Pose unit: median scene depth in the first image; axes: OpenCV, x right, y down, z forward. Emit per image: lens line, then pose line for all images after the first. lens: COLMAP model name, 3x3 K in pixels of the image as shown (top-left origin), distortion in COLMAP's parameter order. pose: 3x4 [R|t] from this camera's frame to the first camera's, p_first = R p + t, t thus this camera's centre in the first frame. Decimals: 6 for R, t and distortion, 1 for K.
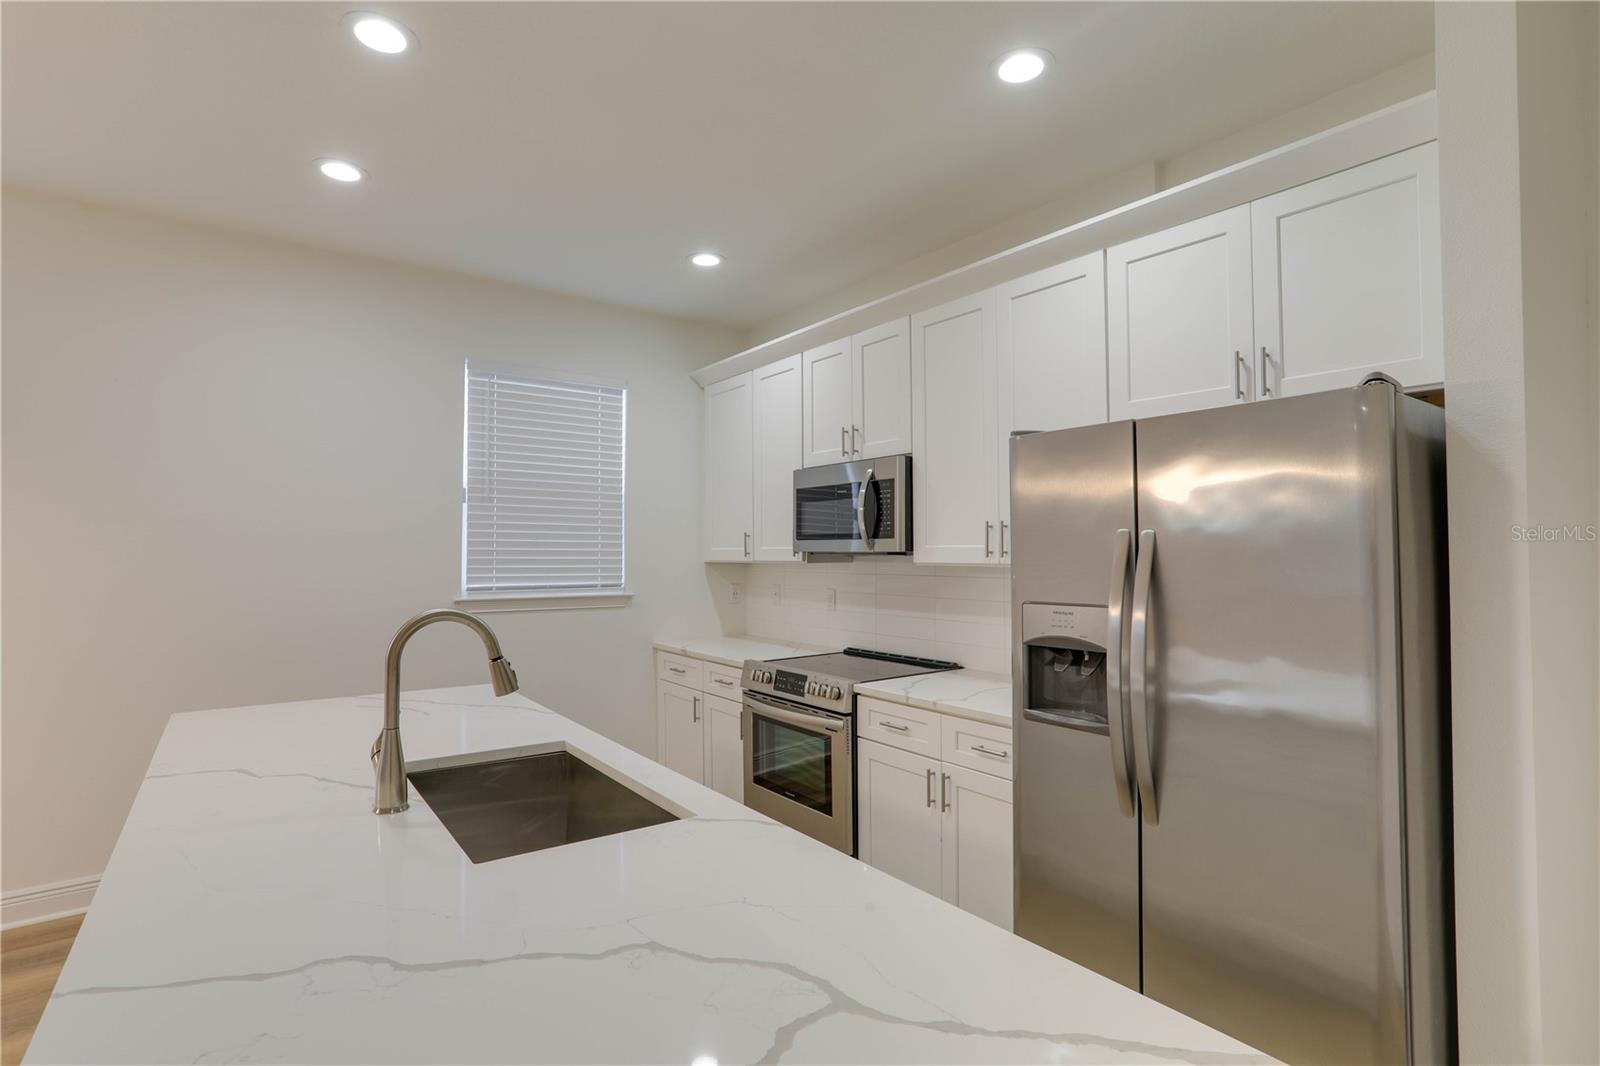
lens RADIAL K [[779.6, 0, 803.2], [0, 779.6, 534.9], [0, 0, 1]] dist [-0.040463, 0.011430]
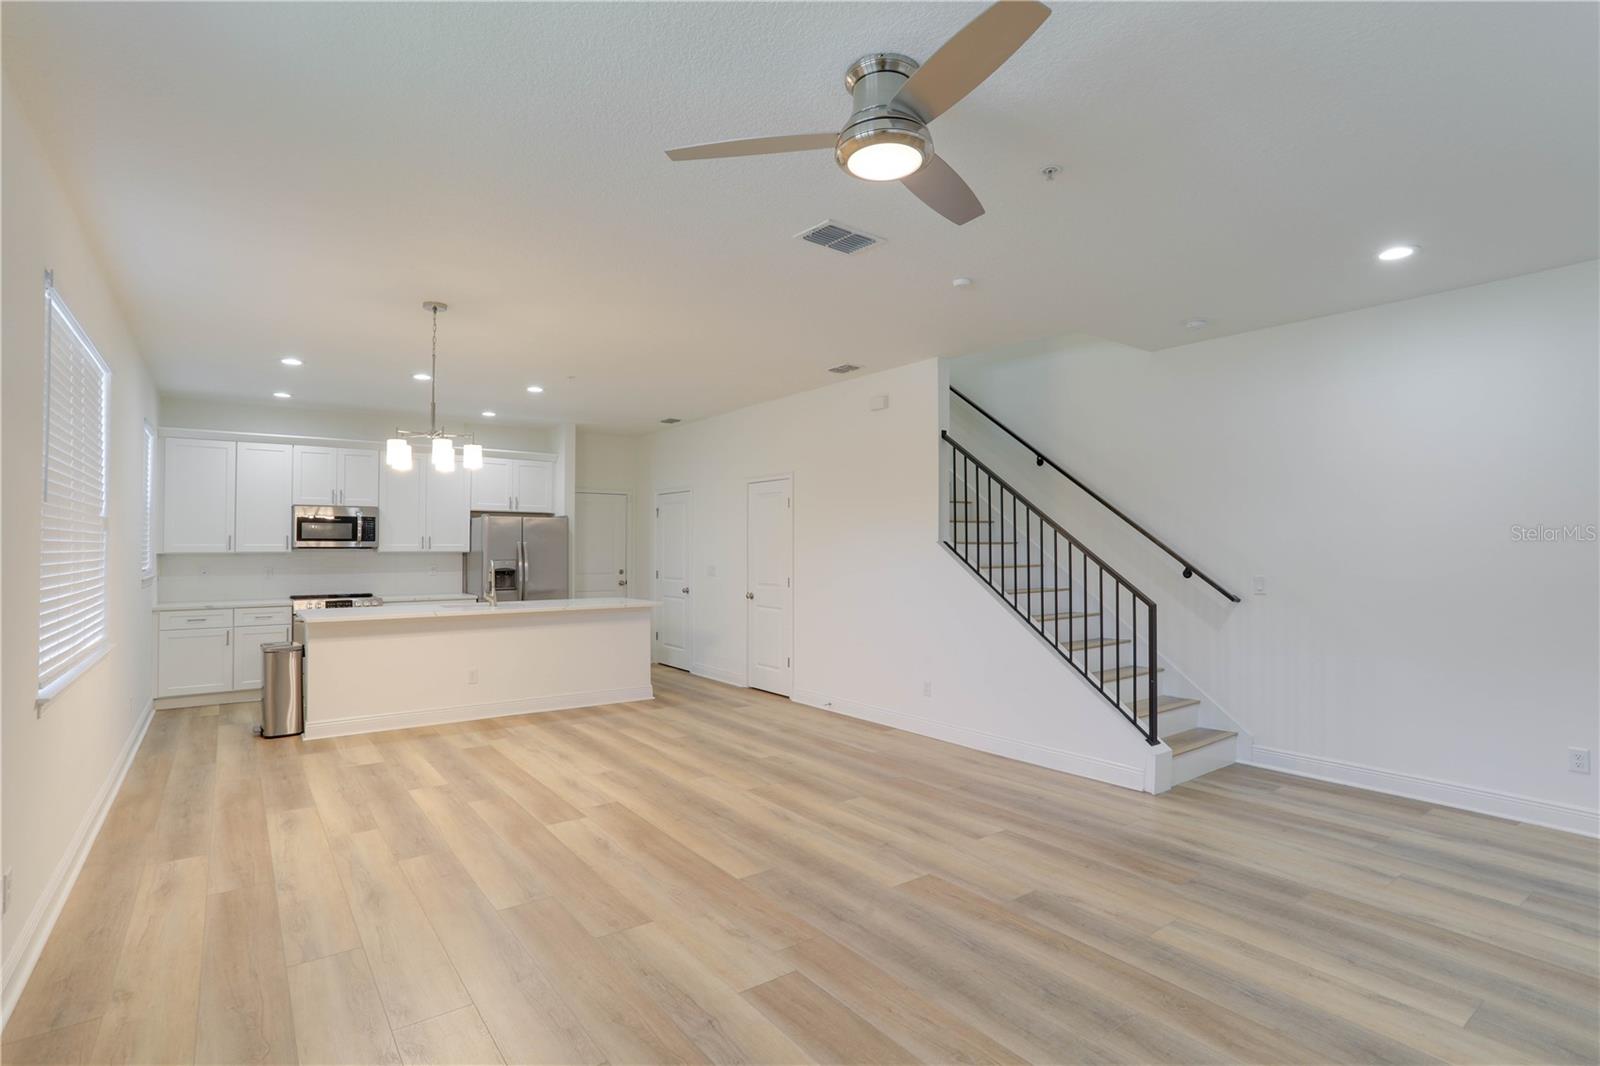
lens RADIAL K [[779.6, 0, 795.0], [0, 779.6, 534.8], [0, 0, 1]] dist [-0.040463, 0.011430]
pose [[0.005642, 0.017032, 0.999839, -2.225884], [-0.023199, 0.999588, -0.016897, -0.006146], [-0.999715, -0.023099, 0.006035, -0.319378]]
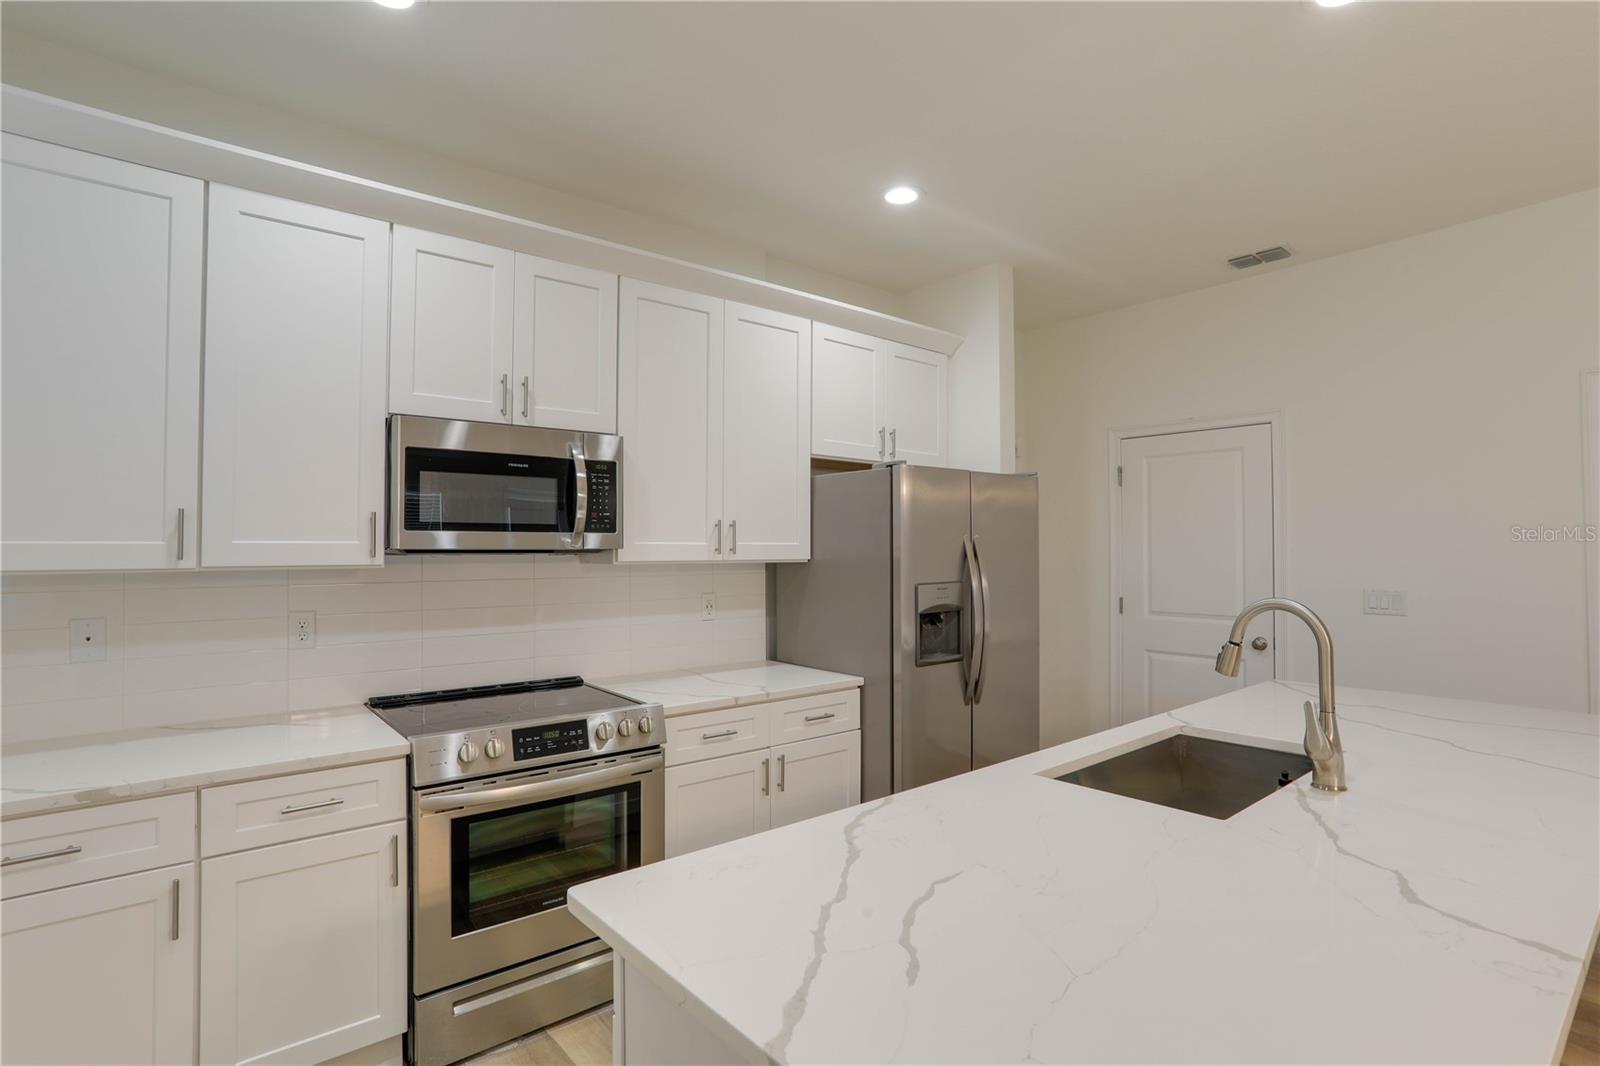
lens RADIAL K [[779.6, 0, 799.3], [0, 779.6, 537.3], [0, 0, 1]] dist [-0.040463, 0.011430]
pose [[-0.038026, 0.019888, 0.999079, -0.710758], [-0.017638, 0.999633, -0.020571, 0.022299], [-0.999121, -0.018404, -0.037662, 0.810995]]
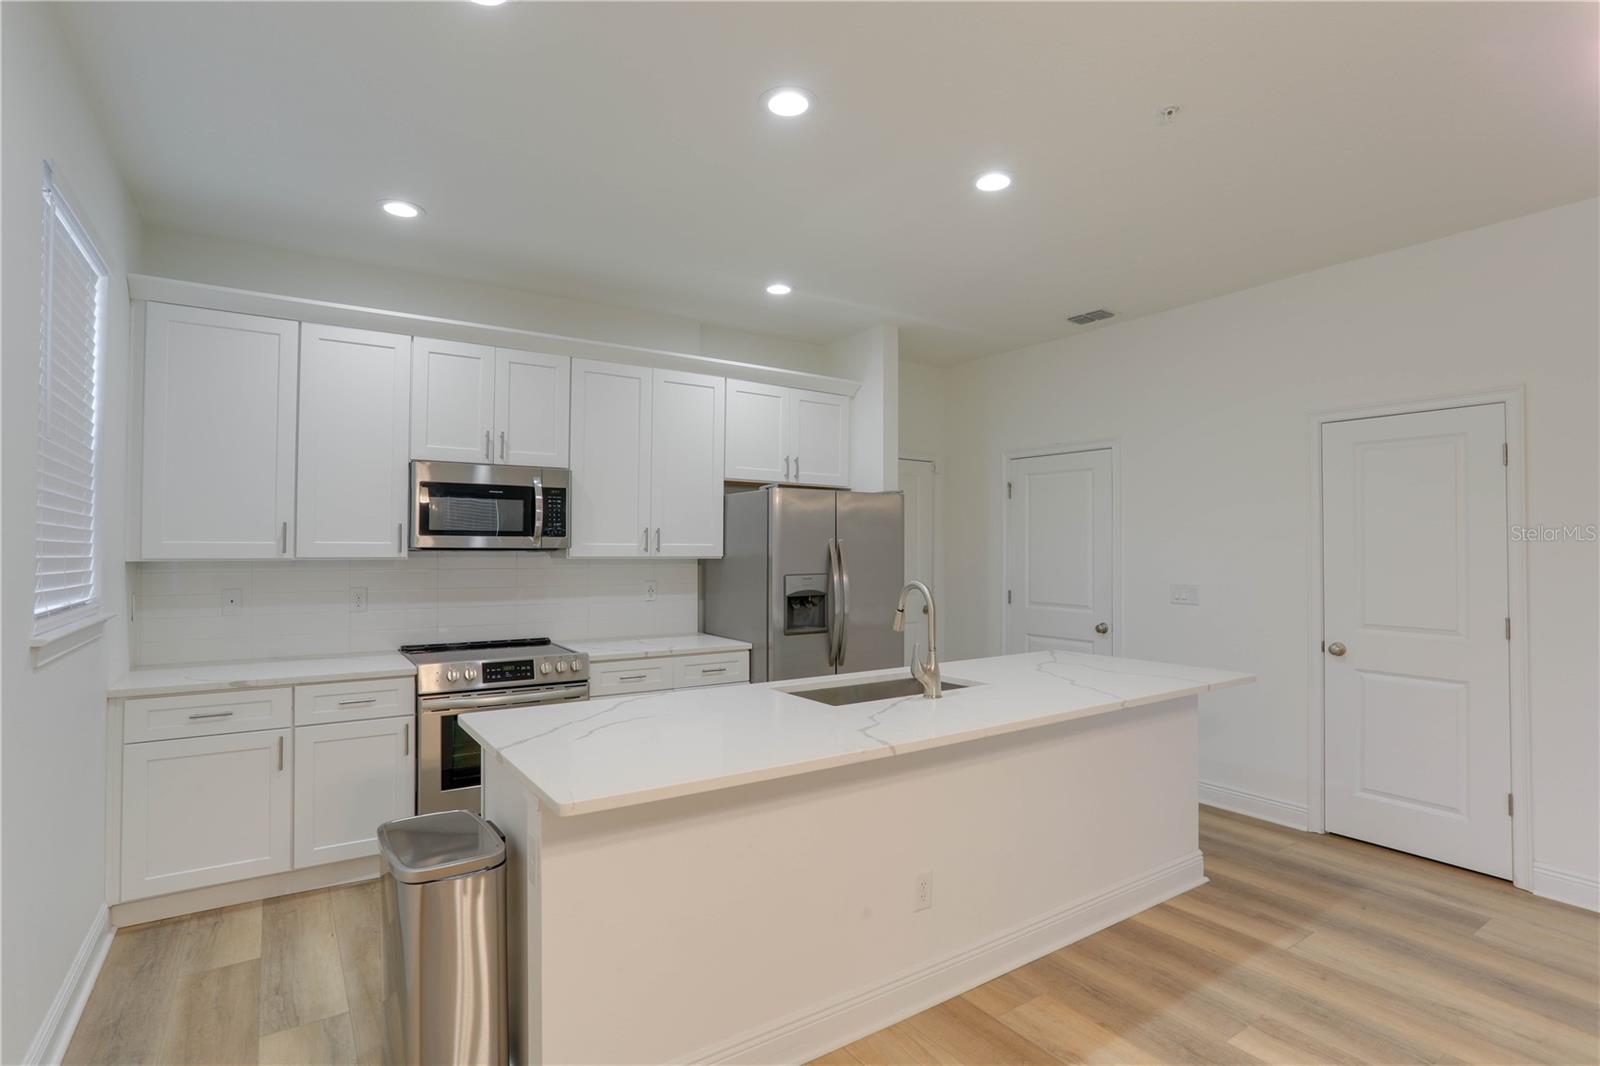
lens RADIAL K [[779.6, 0, 792.7], [0, 779.6, 539.3], [0, 0, 1]] dist [-0.040463, 0.011430]
pose [[0.060301, 0.016674, 0.998041, -1.048896], [-0.023764, 0.999601, -0.015264, 0.017643], [-0.997897, -0.022797, 0.060673, 0.554957]]
